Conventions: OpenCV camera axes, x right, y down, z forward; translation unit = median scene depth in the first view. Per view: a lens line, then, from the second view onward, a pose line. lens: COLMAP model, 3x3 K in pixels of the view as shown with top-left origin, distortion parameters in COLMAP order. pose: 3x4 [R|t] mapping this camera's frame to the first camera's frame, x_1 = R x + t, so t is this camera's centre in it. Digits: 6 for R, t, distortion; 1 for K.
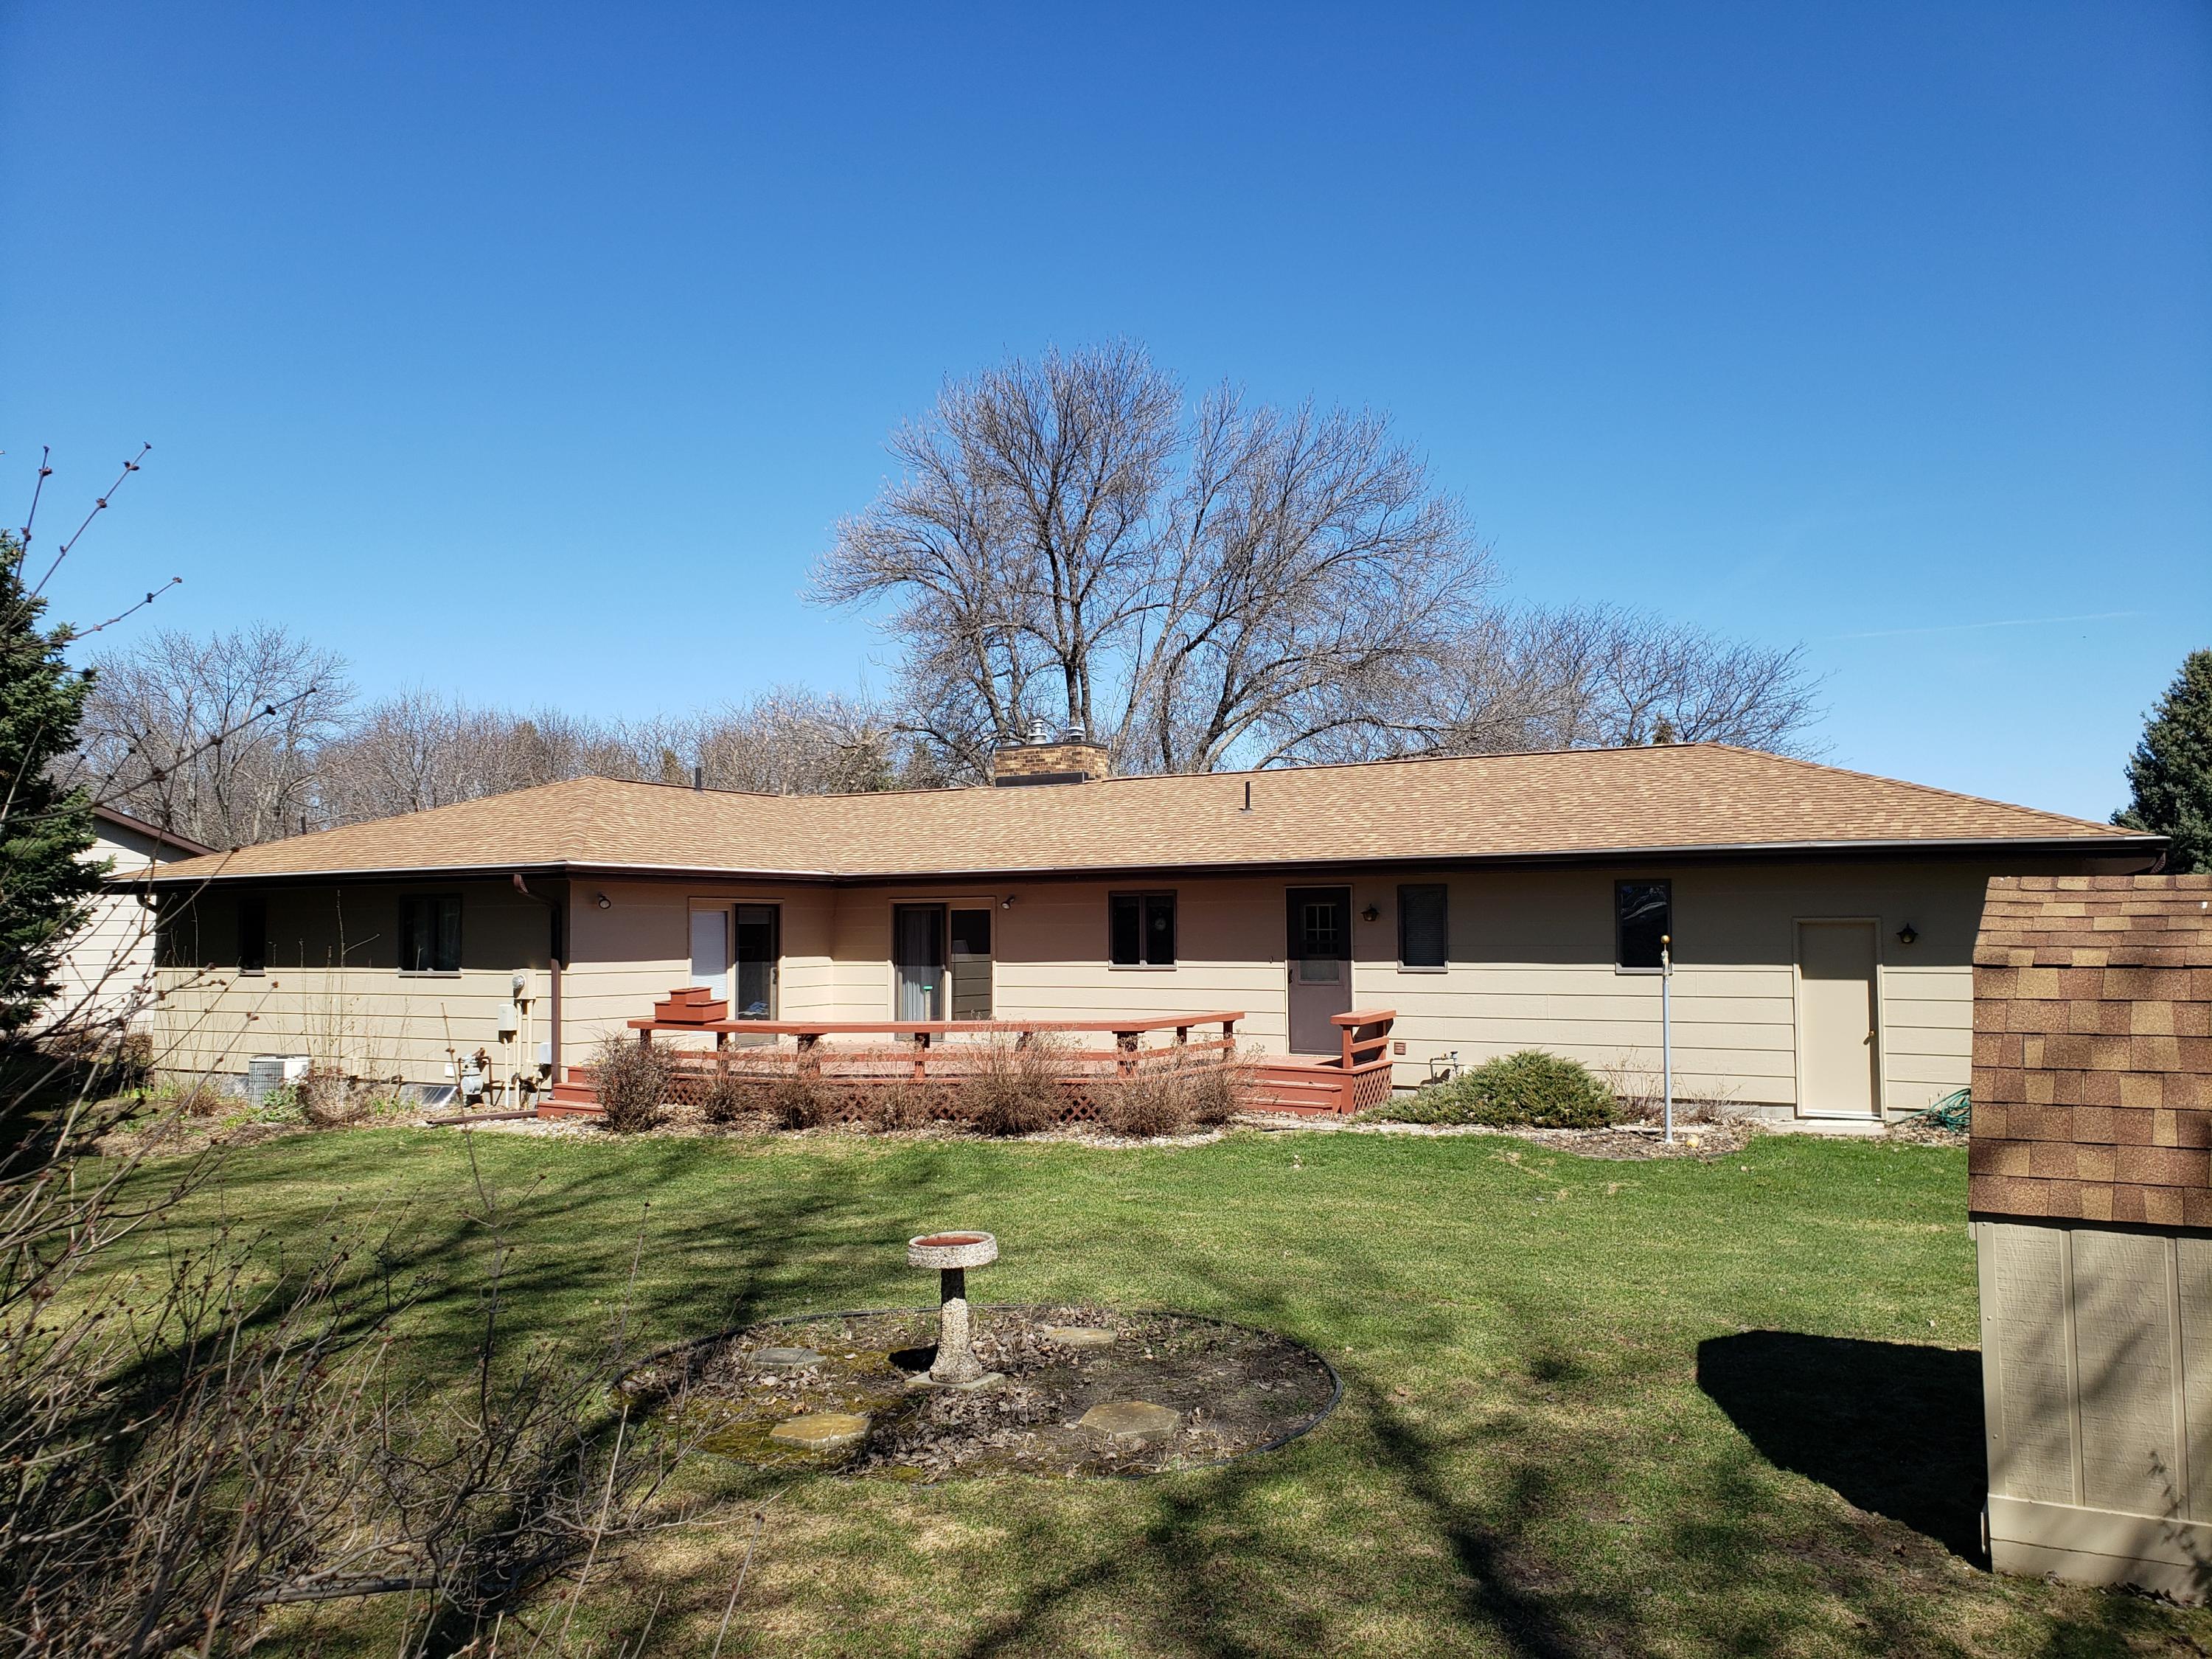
lens RADIAL K [[1676.6, 0, 1113.2], [0, 1676.6, 912.2], [0, 0, 1]] dist [0.127588, -0.266893]
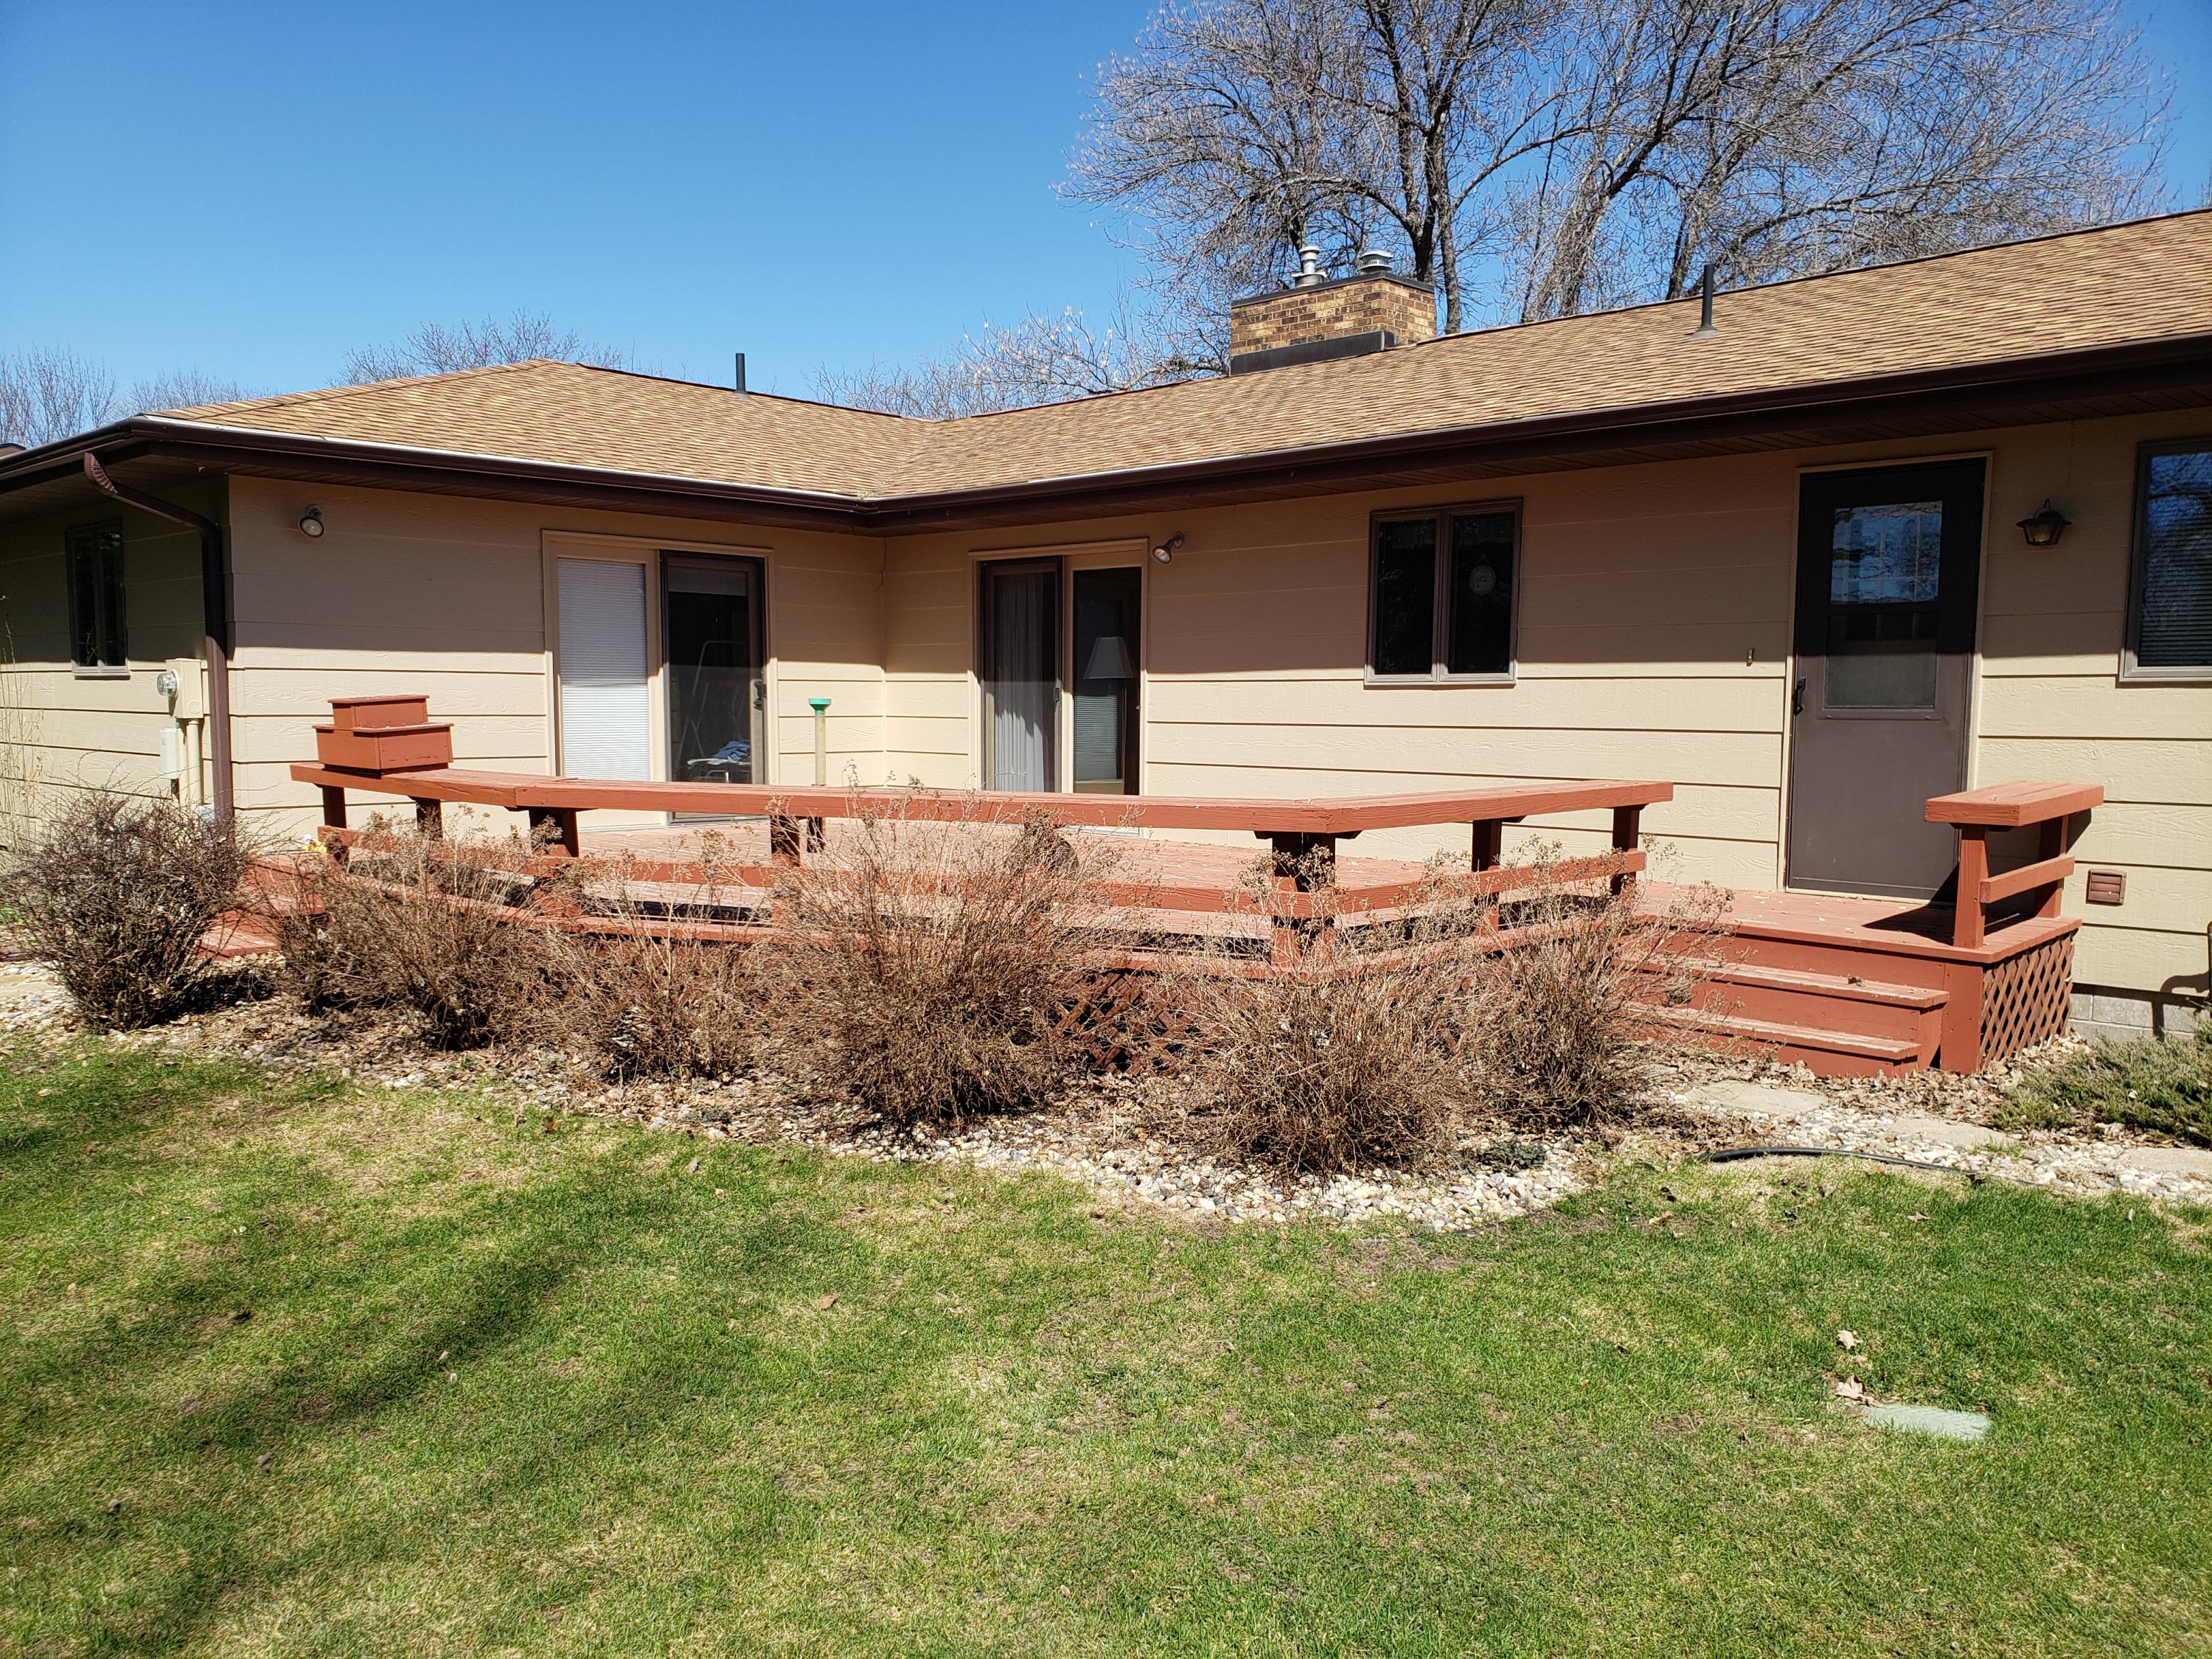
lens RADIAL K [[1676.6, 0, 1113.2], [0, 1676.6, 912.2], [0, 0, 1]] dist [0.127588, -0.266893]
pose [[0.971221, 0.043321, -0.234208, 0.042322], [-0.010999, 0.990429, 0.137586, 0.033892], [0.237927, -0.131050, 0.962402, 0.544338]]
